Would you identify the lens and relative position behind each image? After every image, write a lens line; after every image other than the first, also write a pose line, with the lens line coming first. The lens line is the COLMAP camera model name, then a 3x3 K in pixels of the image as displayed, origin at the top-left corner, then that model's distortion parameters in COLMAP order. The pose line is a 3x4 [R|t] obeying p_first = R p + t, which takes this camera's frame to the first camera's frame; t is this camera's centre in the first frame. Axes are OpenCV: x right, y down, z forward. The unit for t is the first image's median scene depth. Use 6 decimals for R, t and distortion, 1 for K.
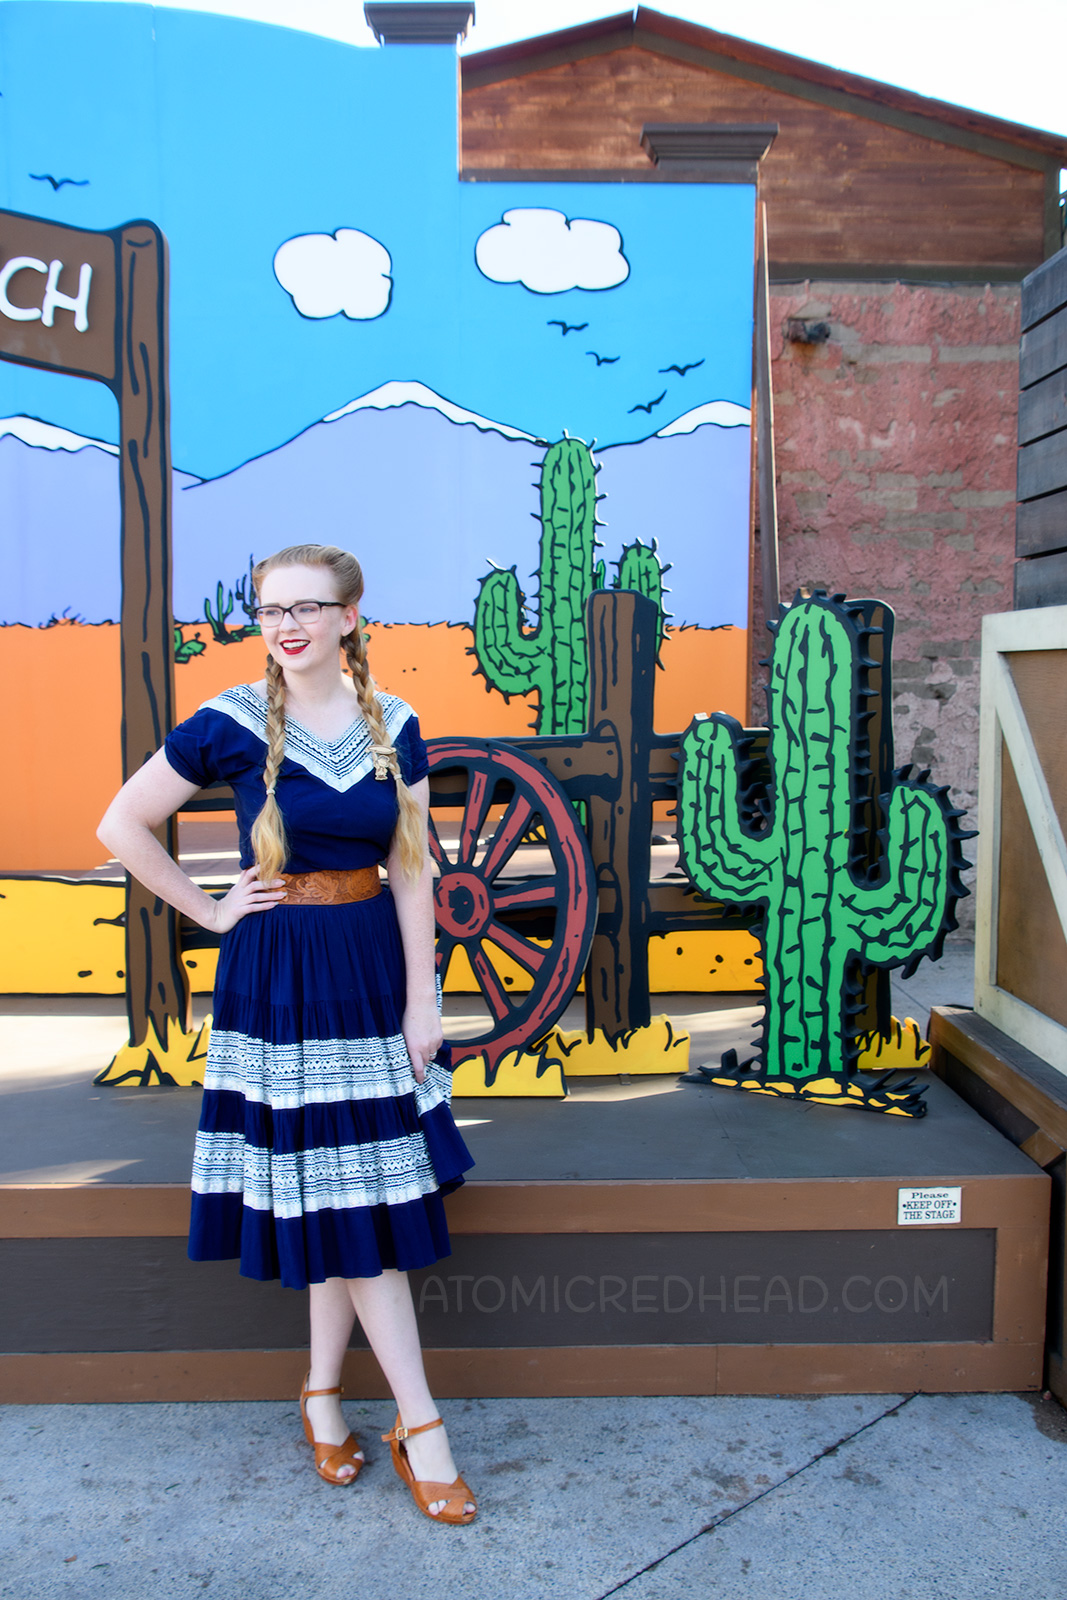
lens RADIAL K [[1583.9, 0, 533.7], [0, 1583.9, 825.1], [0, 0, 1]] dist [-0.071472, 0.204435]
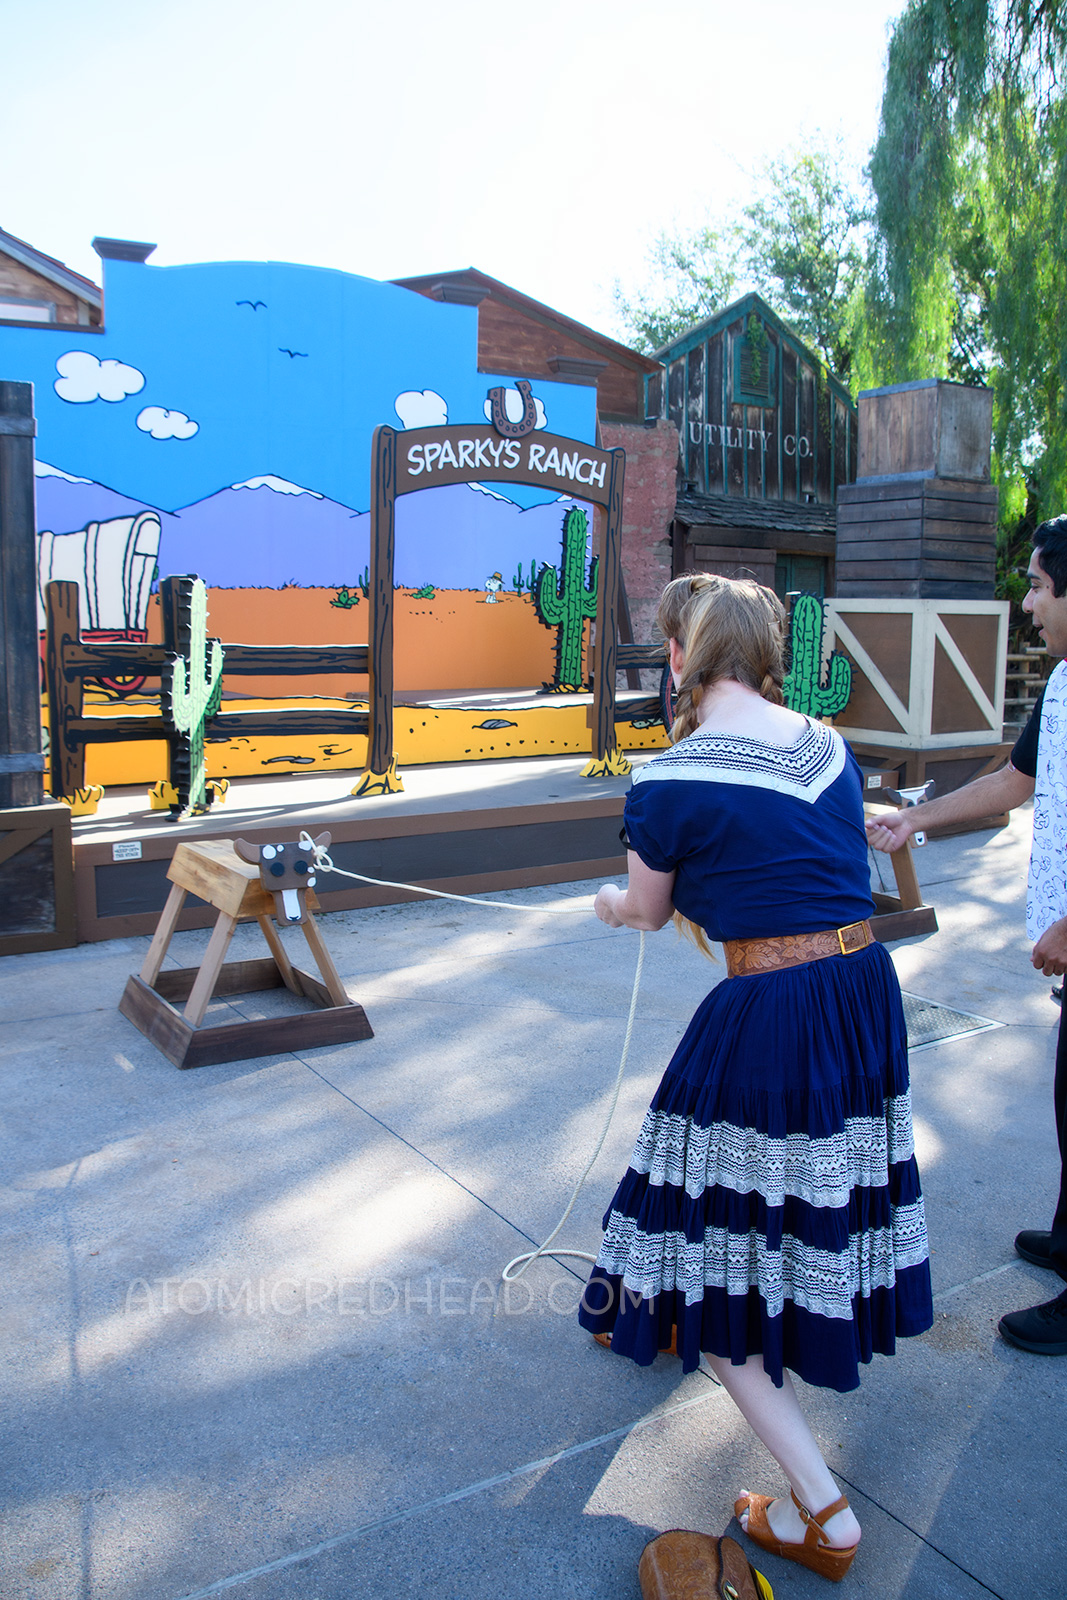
lens RADIAL K [[1258.5, 0, 556.6], [0, 1258.5, 824.3], [0, 0, 1]] dist [-0.129302, 0.007575]
pose [[0.844707, -0.083593, 0.528660, -0.855046], [0.043394, 0.995173, 0.088022, 0.035472], [-0.533466, -0.051413, 0.844257, -0.431510]]
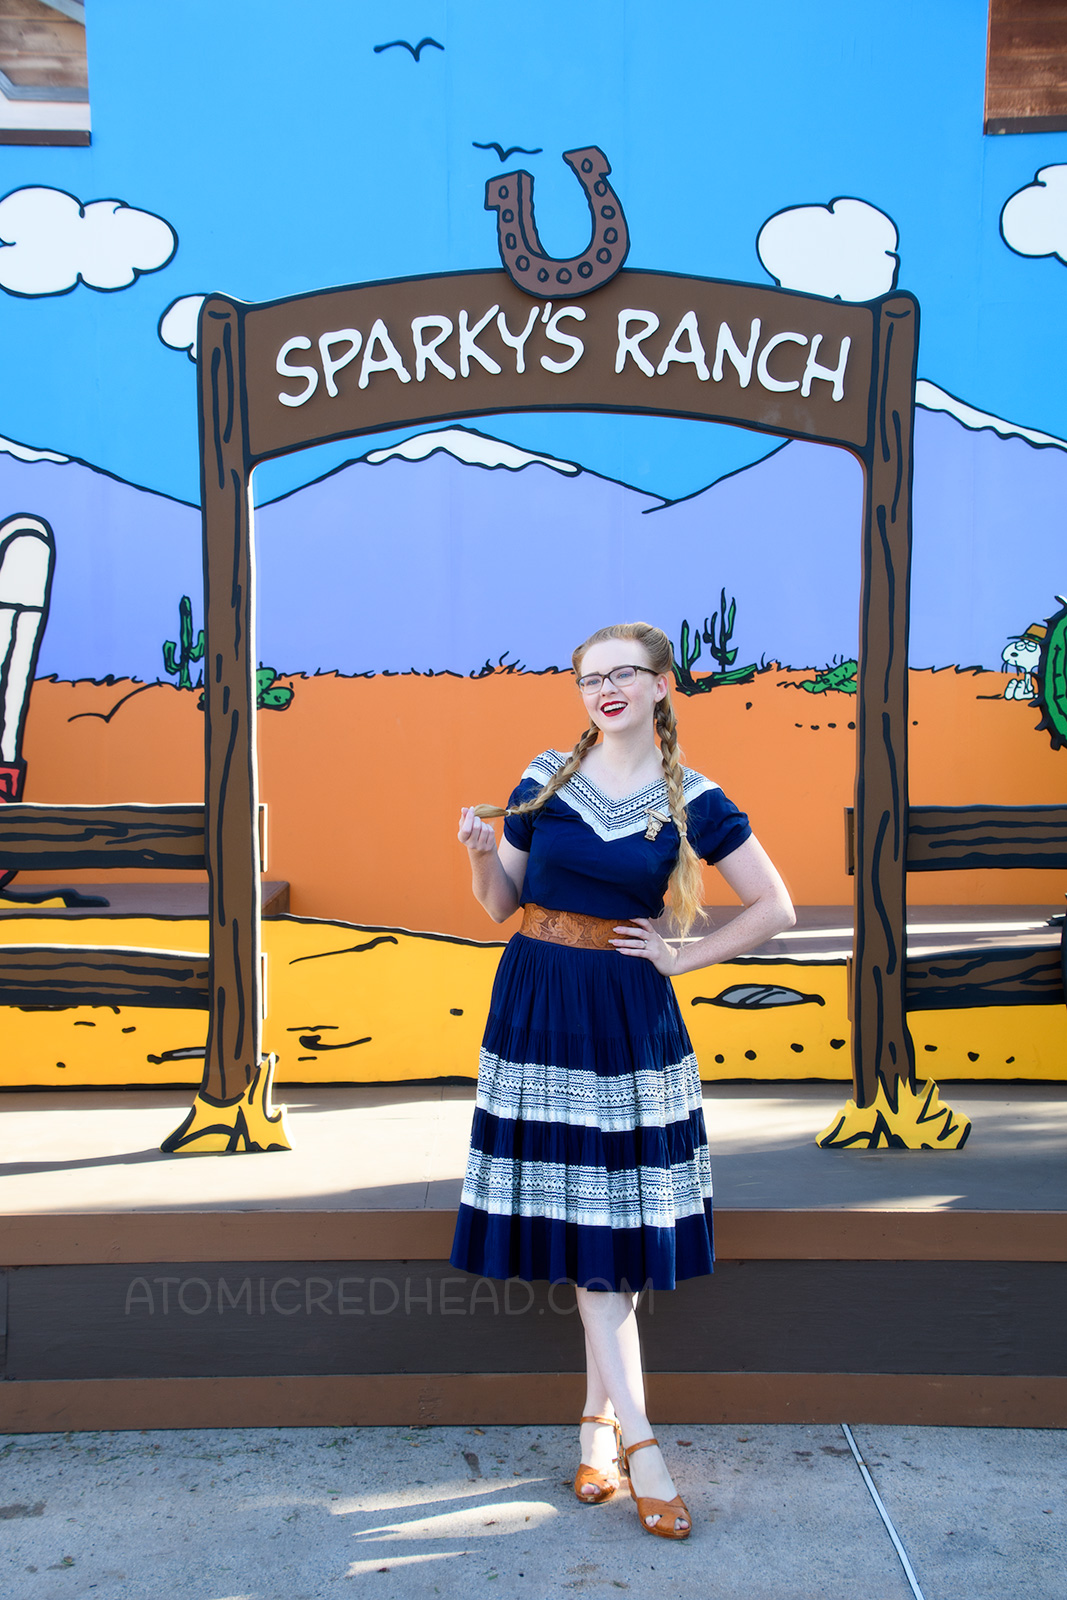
lens RADIAL K [[2591.6, 0, 532.8], [0, 2591.6, 825.1], [0, 0, 1]] dist [0.222129, 0.956301]
pose [[0.999643, -0.005587, -0.026119, -0.251517], [0.004160, 0.998513, -0.054360, 0.030887], [0.026384, 0.054232, 0.998180, -0.394801]]
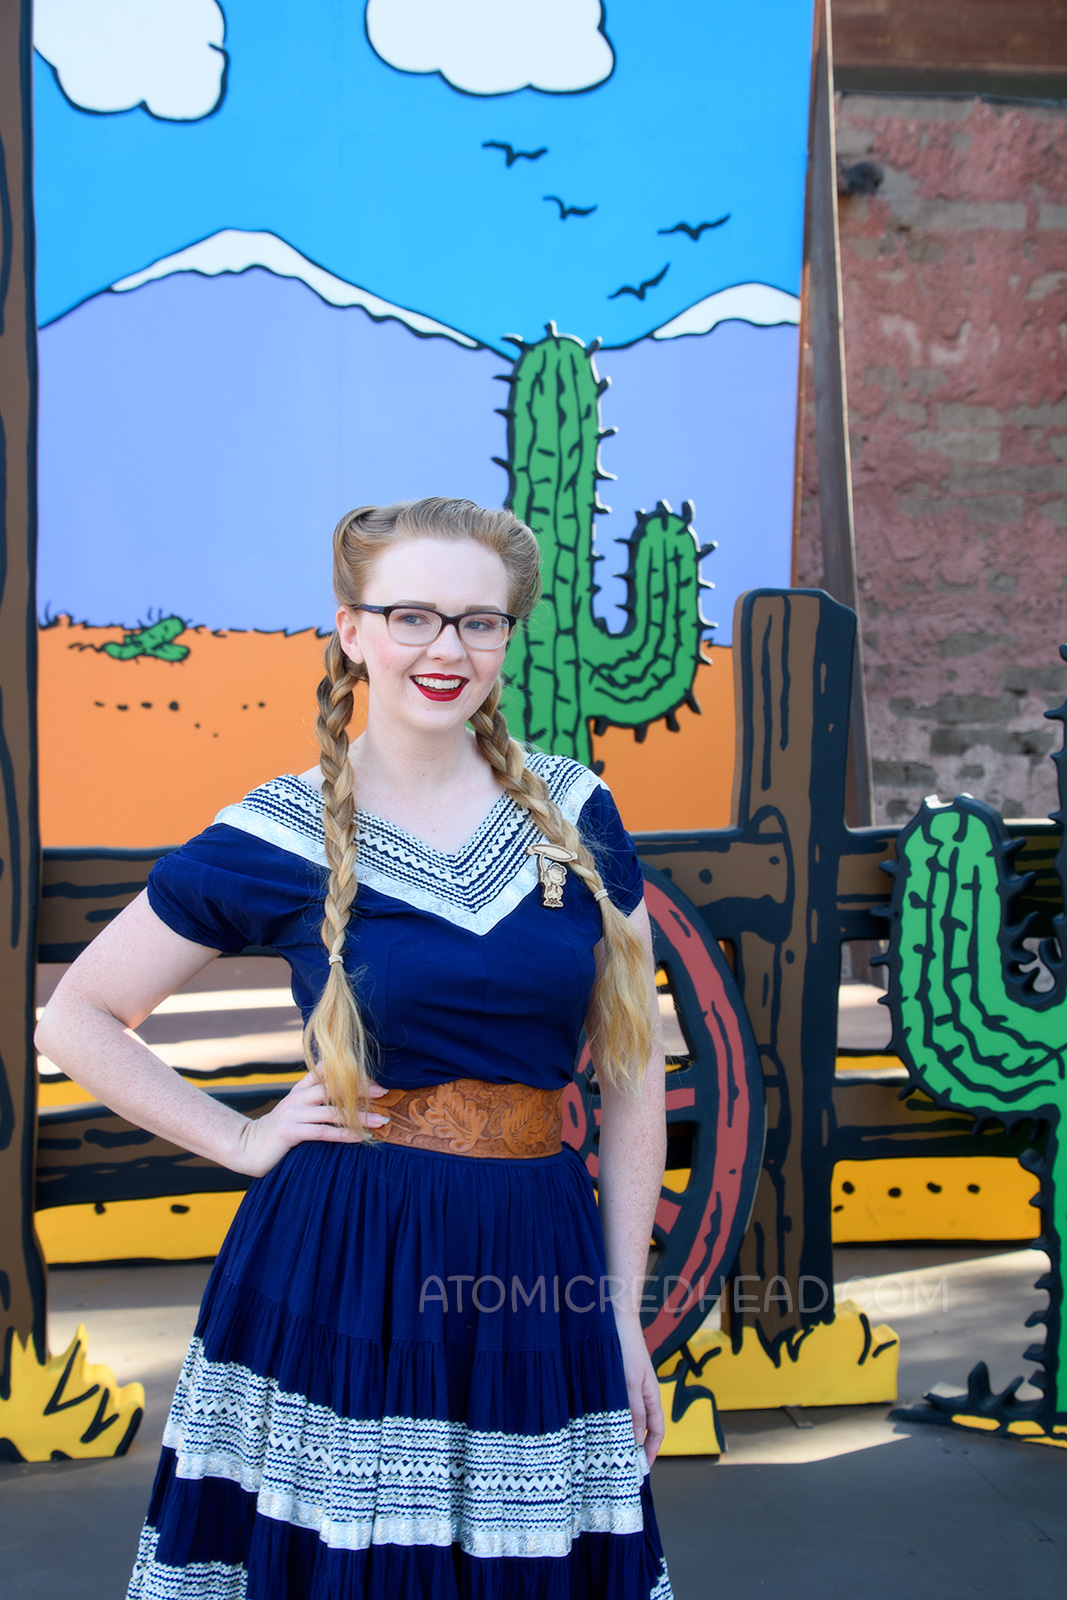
lens RADIAL K [[2364.8, 0, 529.2], [0, 2364.8, 832.1], [0, 0, 1]] dist [0.170644, 0.644890]
pose [[0.990846, 0.004497, 0.134923, -0.100483], [0.000777, 0.999238, -0.039011, -0.013160], [-0.134996, 0.038759, 0.990088, 0.075672]]
